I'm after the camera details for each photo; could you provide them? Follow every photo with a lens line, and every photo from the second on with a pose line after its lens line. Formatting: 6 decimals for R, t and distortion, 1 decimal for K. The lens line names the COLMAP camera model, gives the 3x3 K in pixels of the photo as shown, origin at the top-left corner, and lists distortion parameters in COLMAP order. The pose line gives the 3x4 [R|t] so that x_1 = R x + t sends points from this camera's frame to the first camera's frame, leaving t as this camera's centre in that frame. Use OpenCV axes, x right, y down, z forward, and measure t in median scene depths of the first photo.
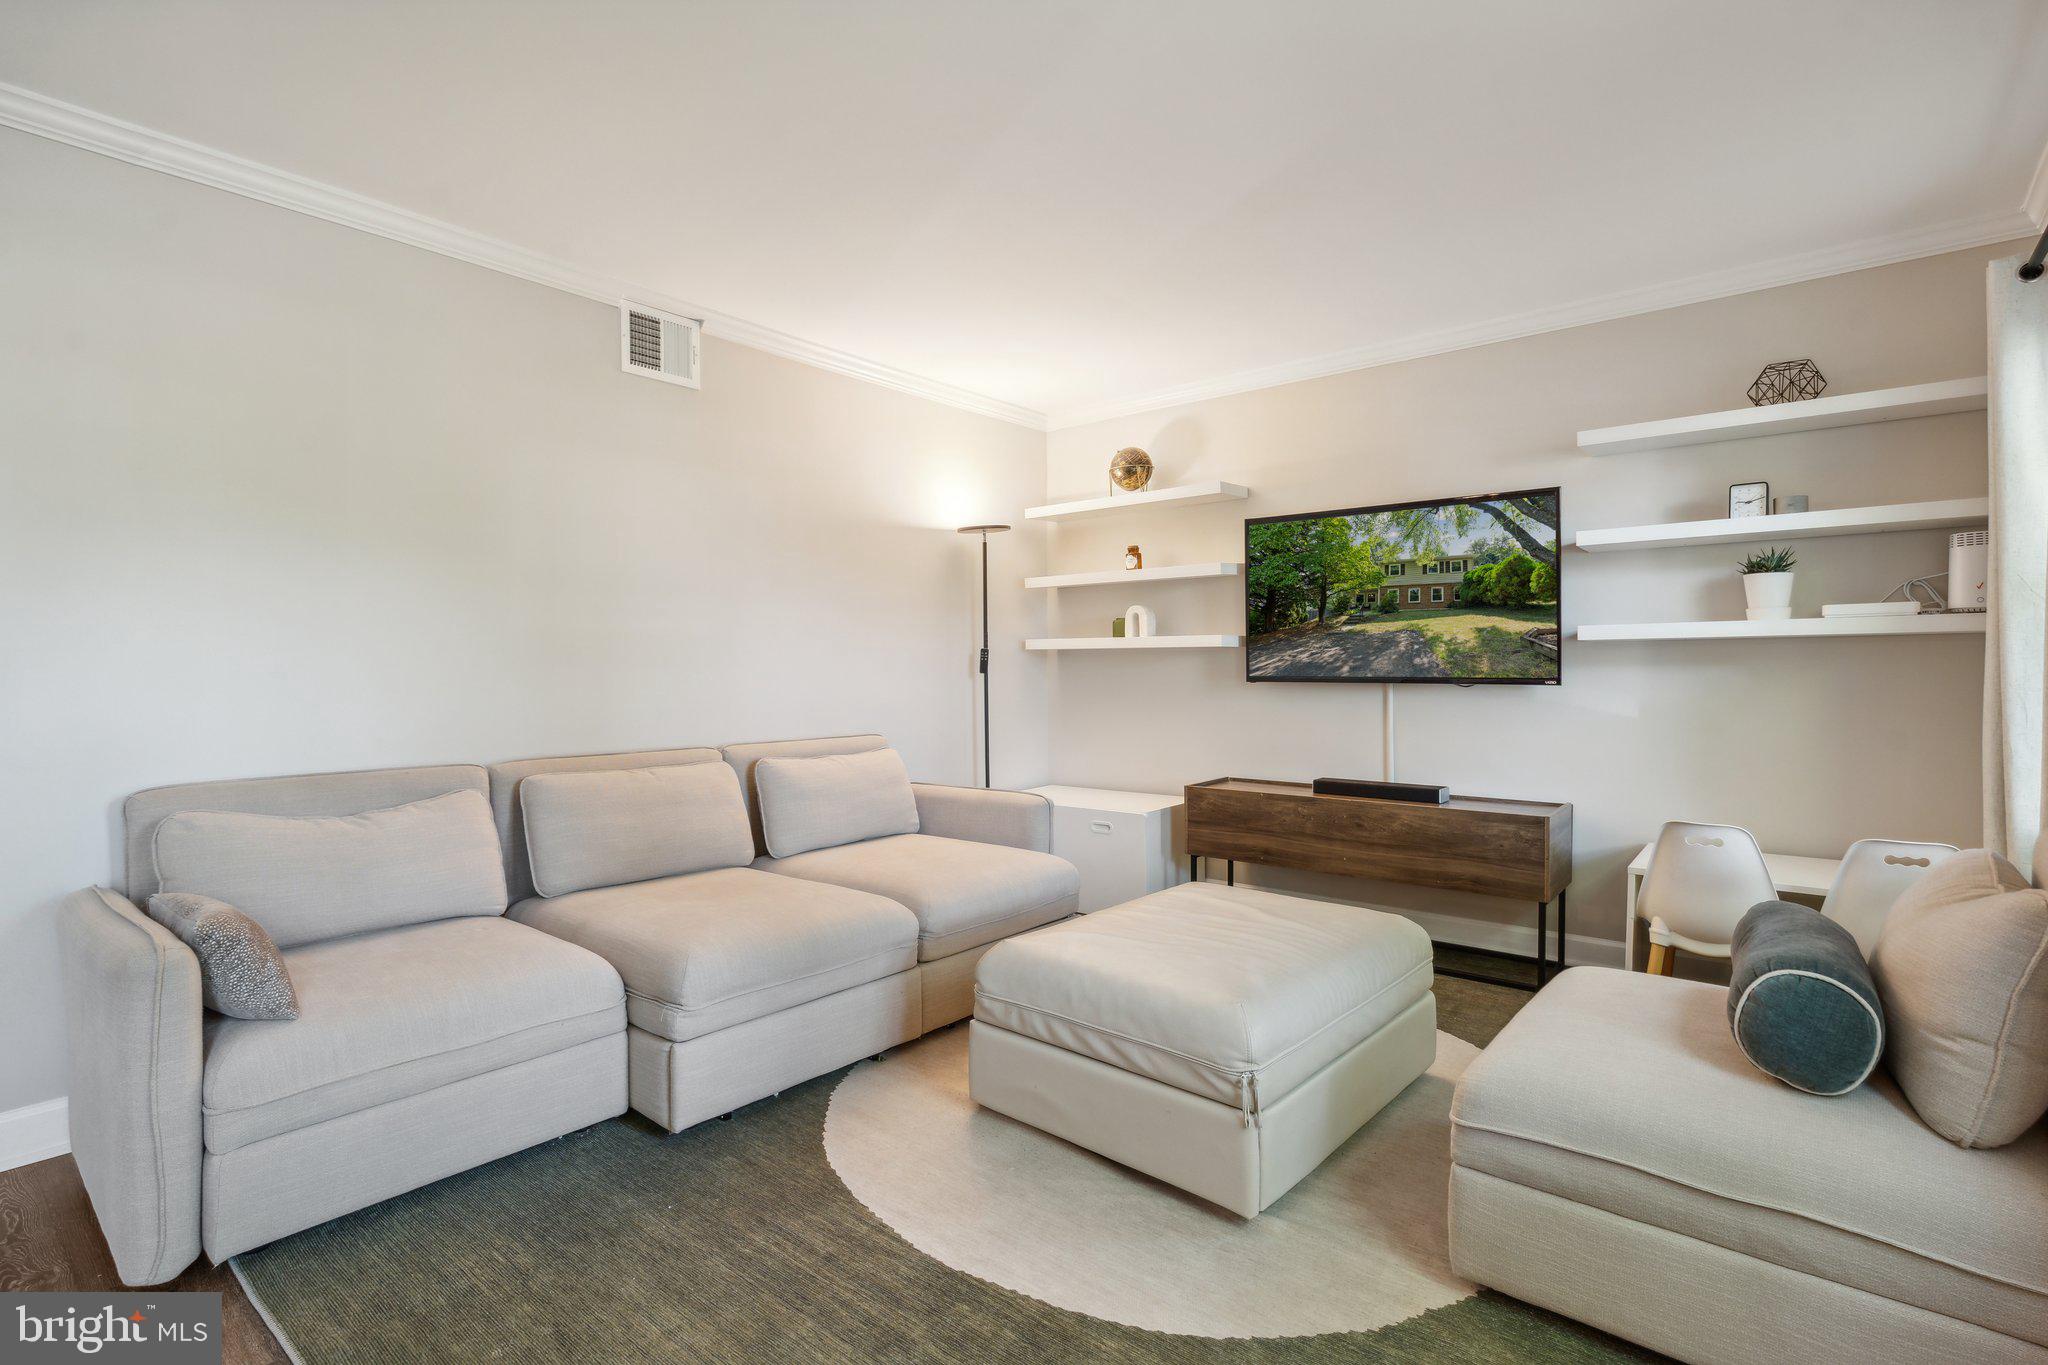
lens RADIAL K [[982.9, 0, 1026.0], [0, 982.9, 662.4], [0, 0, 1]] dist [0.003485, -0.001444]
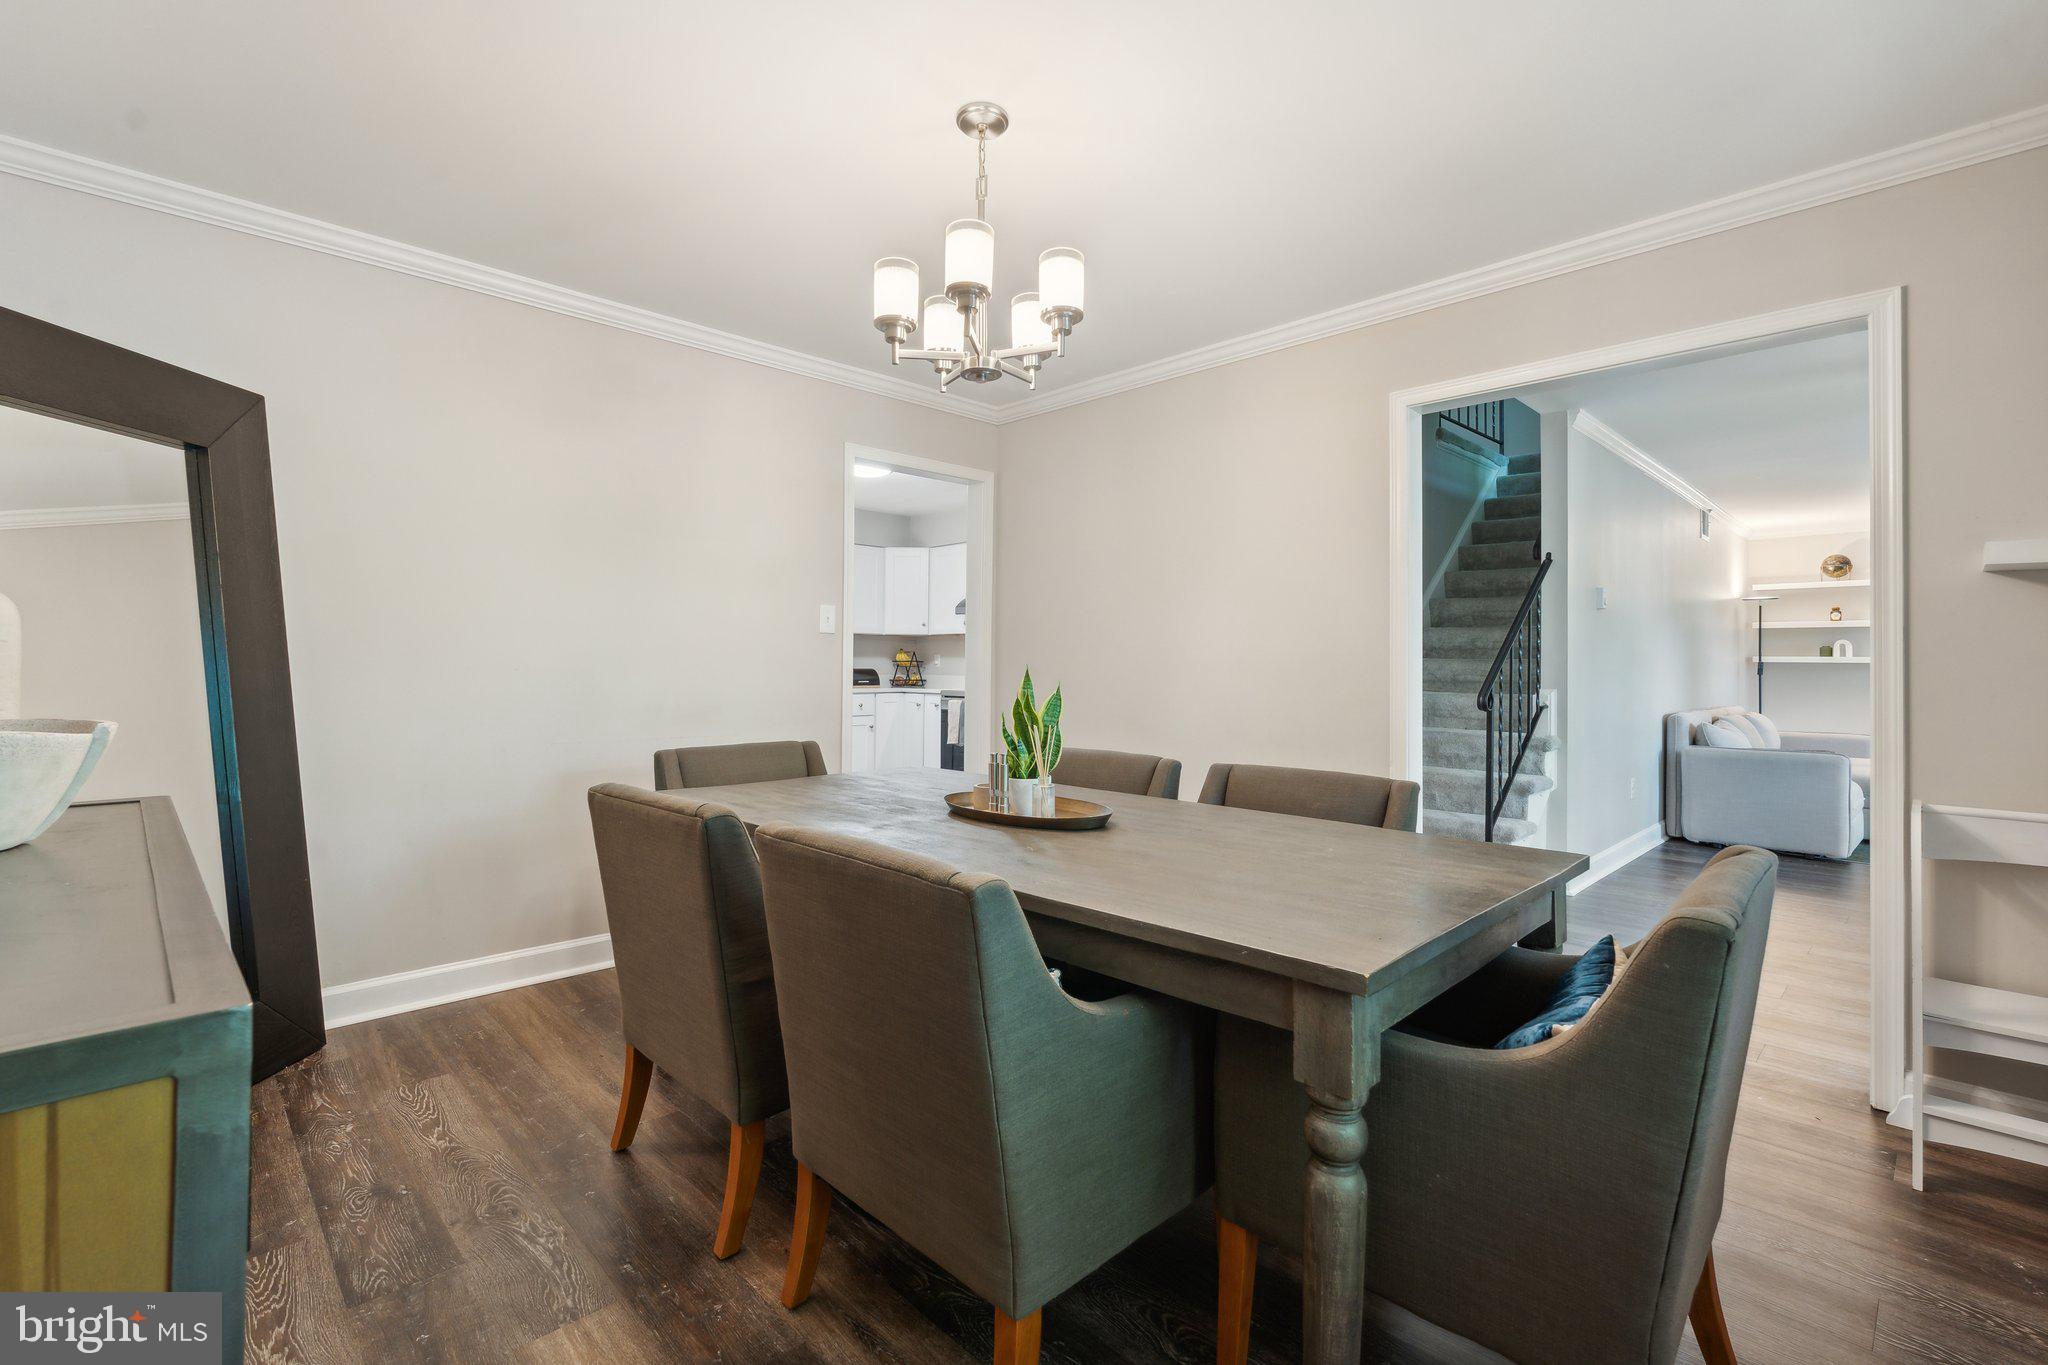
lens RADIAL K [[904.6, 0, 1018.9], [0, 904.6, 650.2], [0, 0, 1]] dist [-0.003342, -0.001585]
pose [[0.993512, 0.015060, -0.112729, -1.627175], [-0.015948, 0.999848, -0.006979, -0.002136], [0.112607, 0.008732, 0.993601, -1.137036]]
